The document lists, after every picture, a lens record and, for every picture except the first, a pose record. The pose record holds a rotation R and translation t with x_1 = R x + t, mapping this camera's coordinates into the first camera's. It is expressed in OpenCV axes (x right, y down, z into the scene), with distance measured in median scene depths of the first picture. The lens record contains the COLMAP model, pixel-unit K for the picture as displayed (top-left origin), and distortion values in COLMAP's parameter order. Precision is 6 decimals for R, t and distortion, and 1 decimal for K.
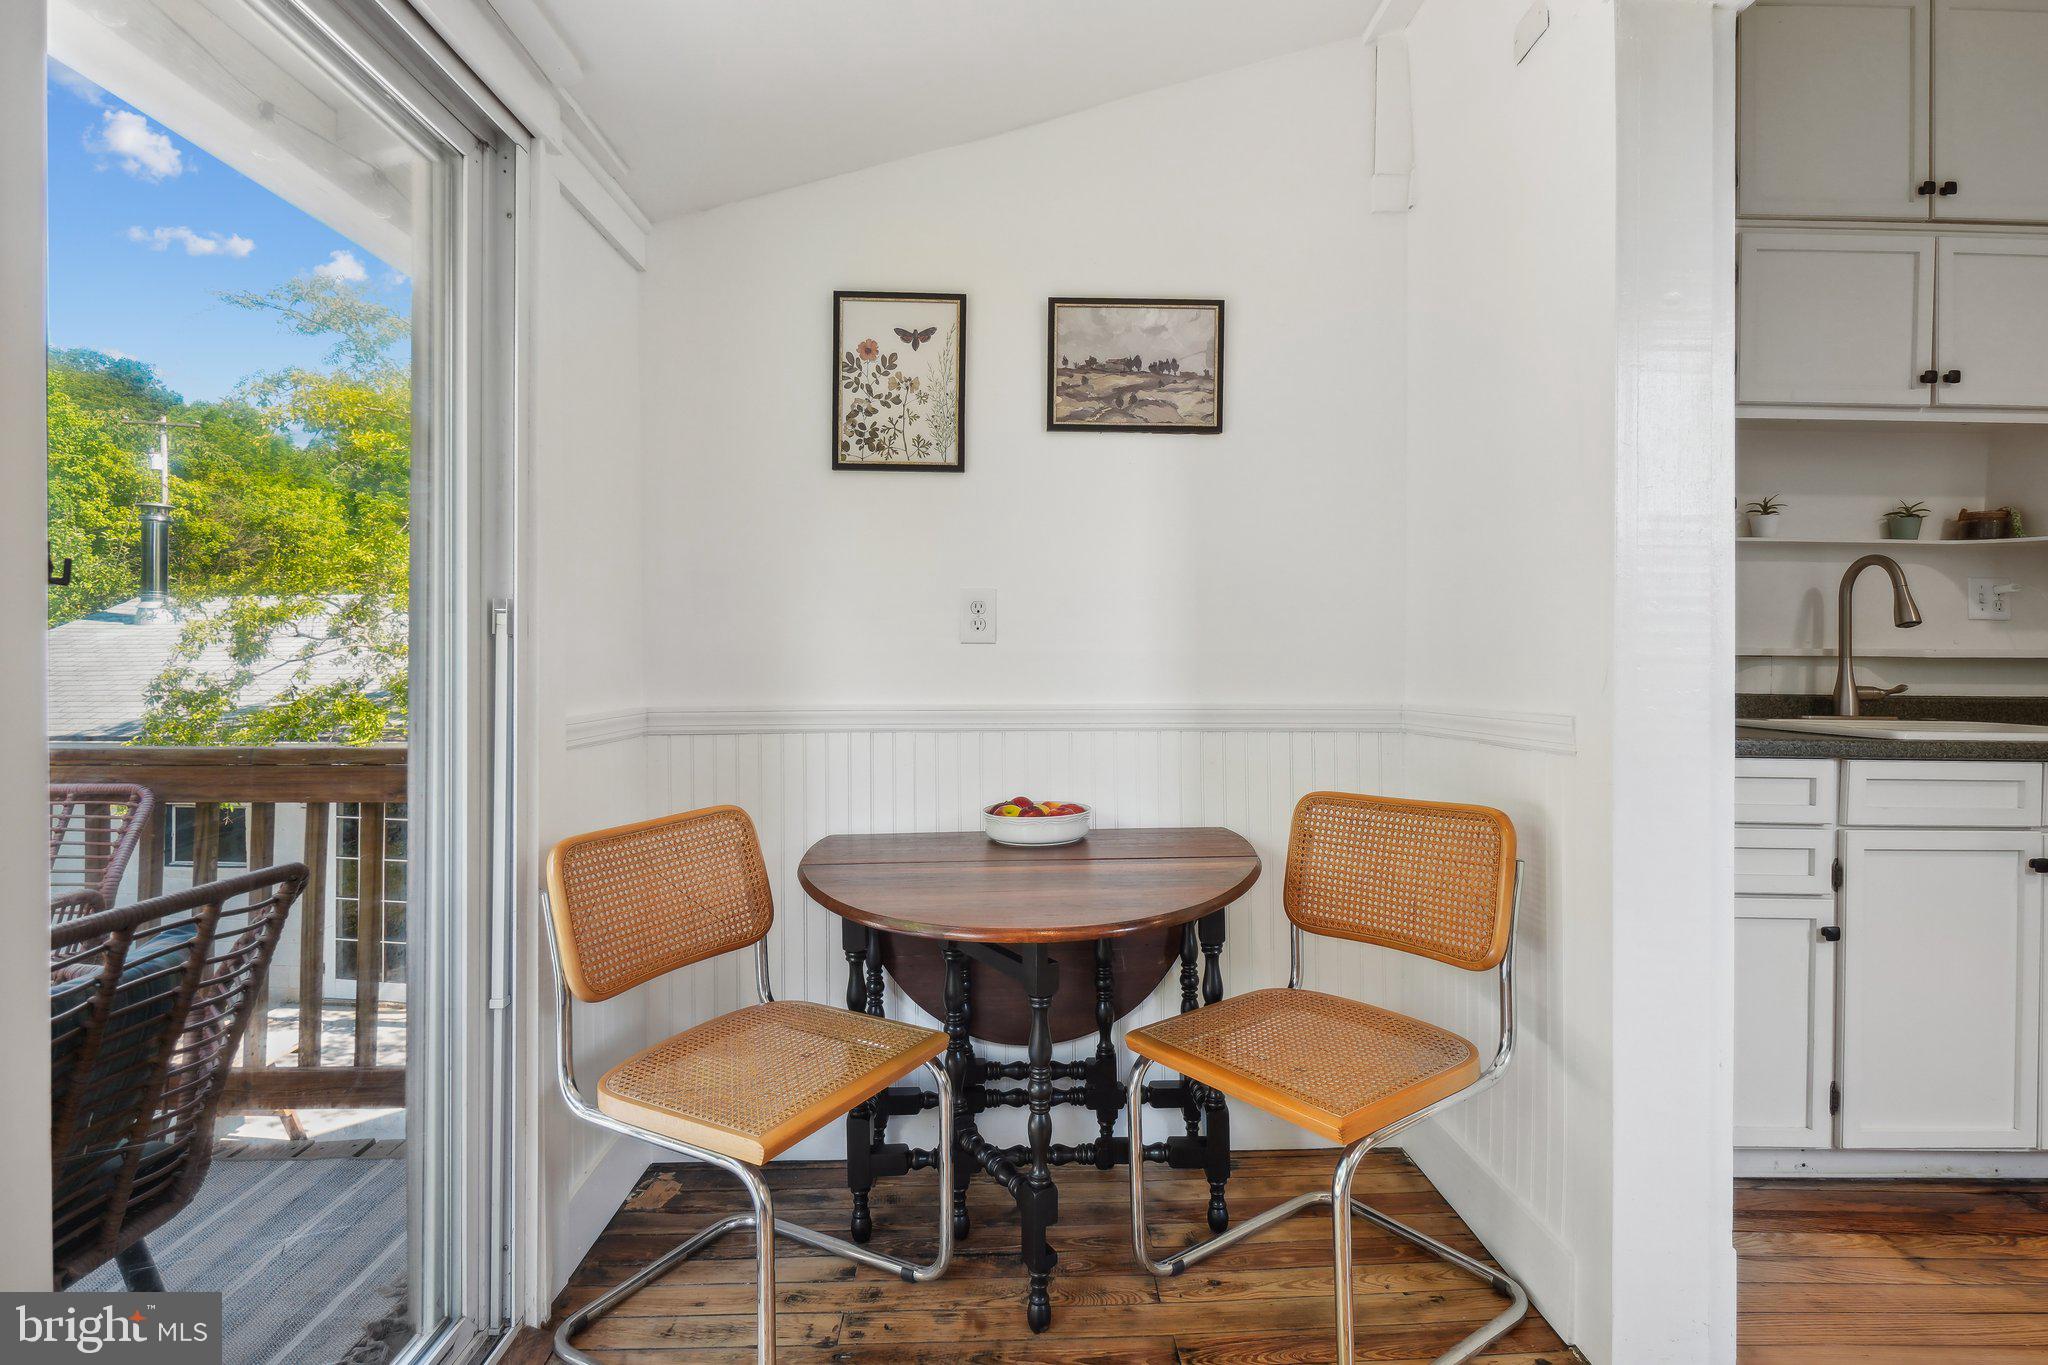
lens RADIAL K [[1034.9, 0, 1019.1], [0, 1034.9, 666.7], [0, 0, 1]] dist [-0.015879, -0.000350]
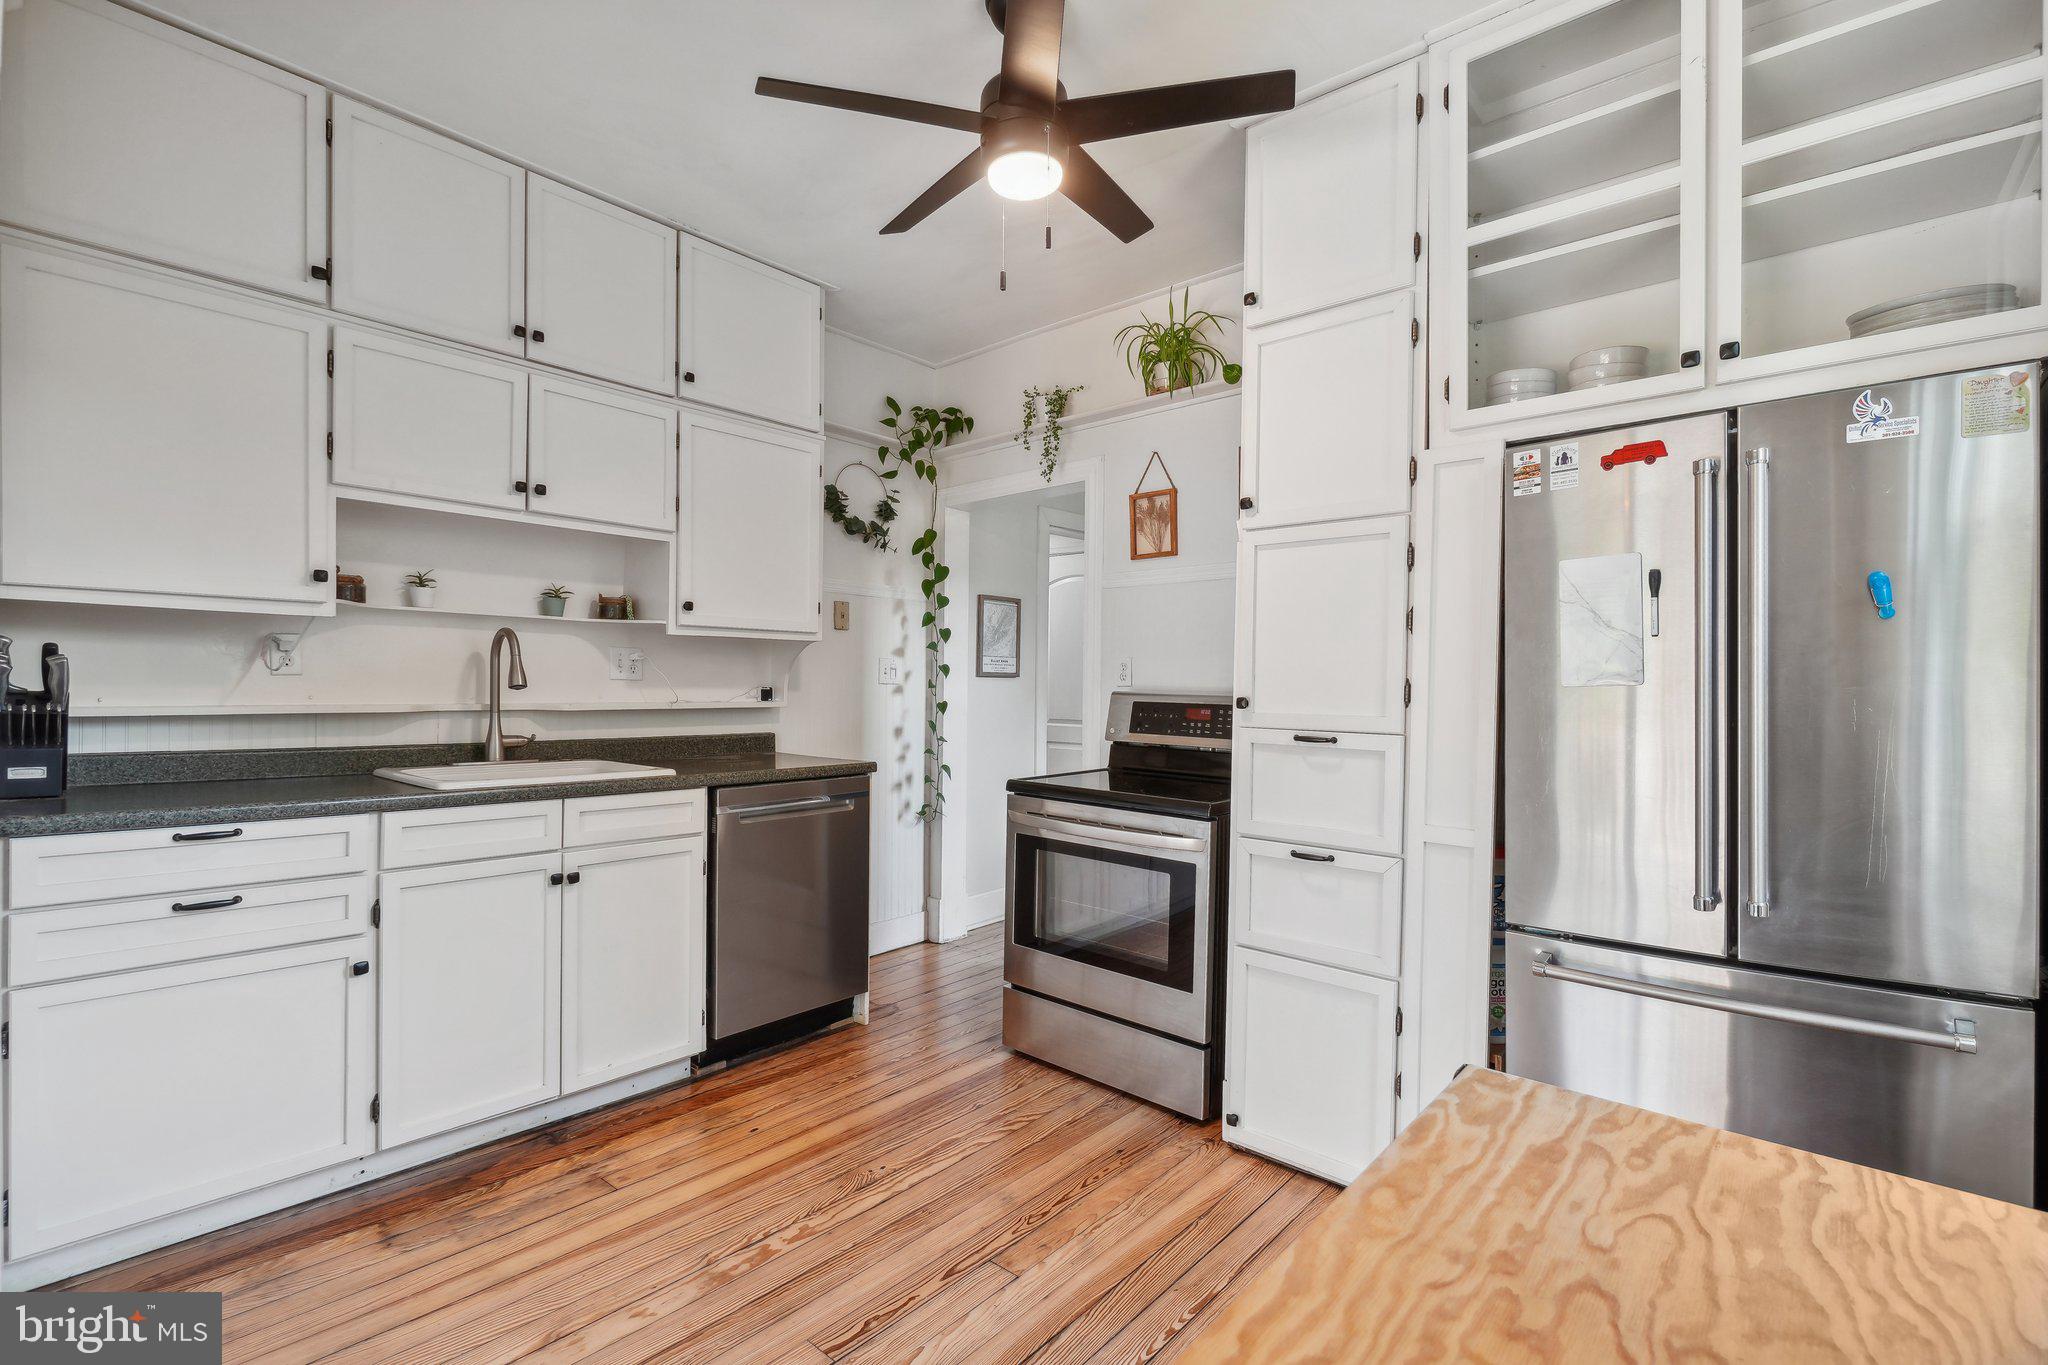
lens RADIAL K [[901.5, 0, 1037.4], [0, 901.5, 704.0], [0, 0, 1]] dist [-0.004674, -0.002176]
pose [[0.658629, -0.014395, 0.752330, 0.489975], [-0.006945, 0.999658, 0.025208, -0.055080], [-0.752436, -0.021828, 0.658304, -0.189505]]
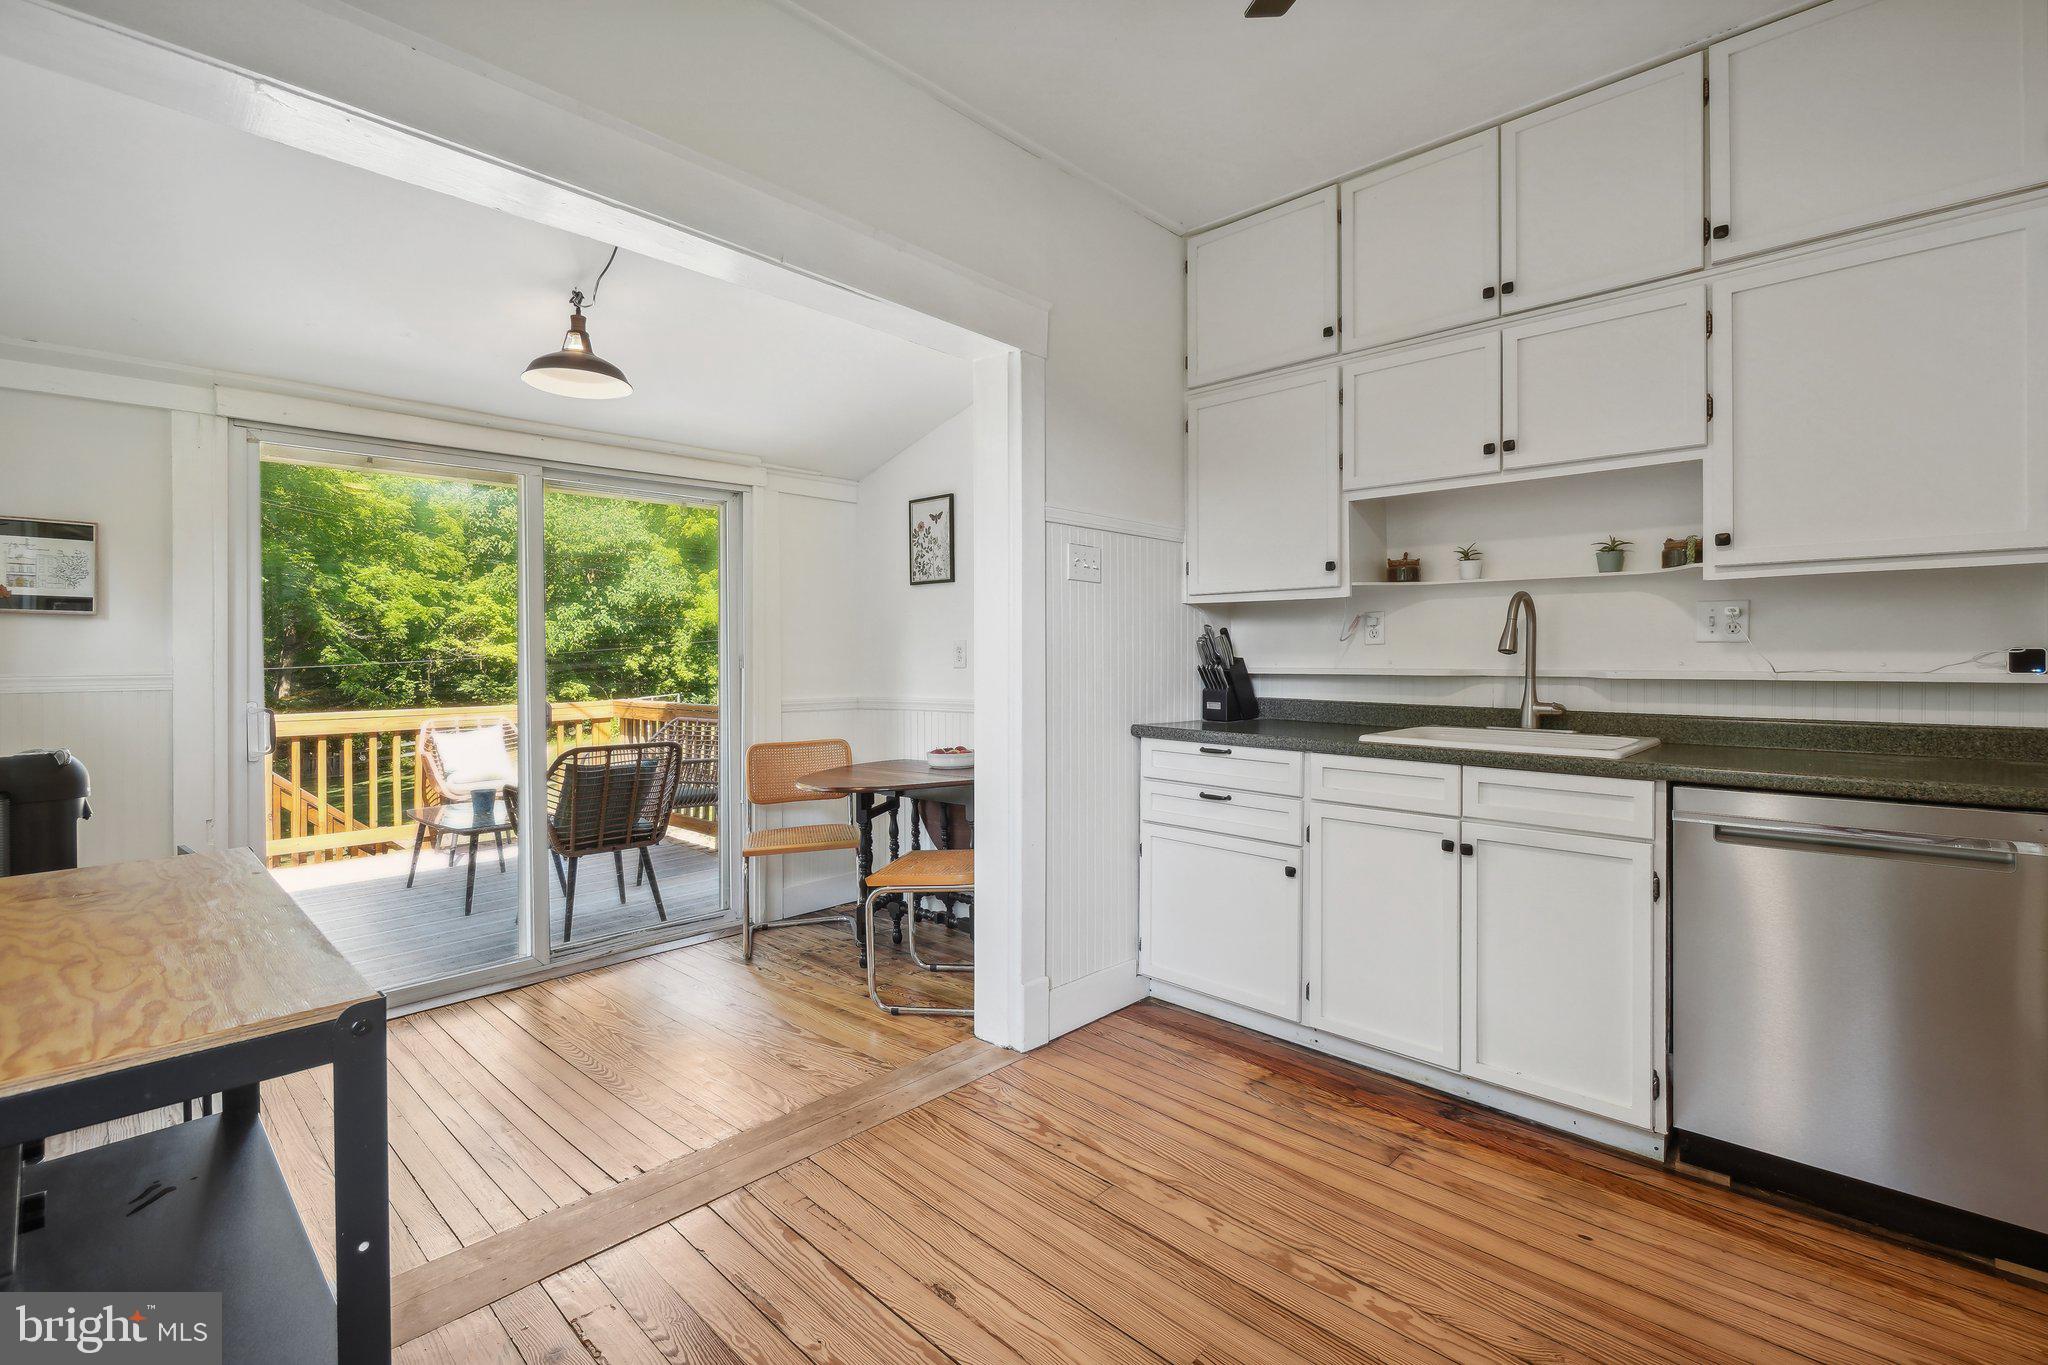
lens RADIAL K [[901.5, 0, 1014.5], [0, 901.5, 662.7], [0, 0, 1]] dist [-0.004674, -0.002176]
pose [[0.717110, -0.003169, -0.696953, 1.245390], [0.005144, 0.999986, 0.000747, -0.033700], [0.696941, -0.004120, 0.717117, -0.165863]]
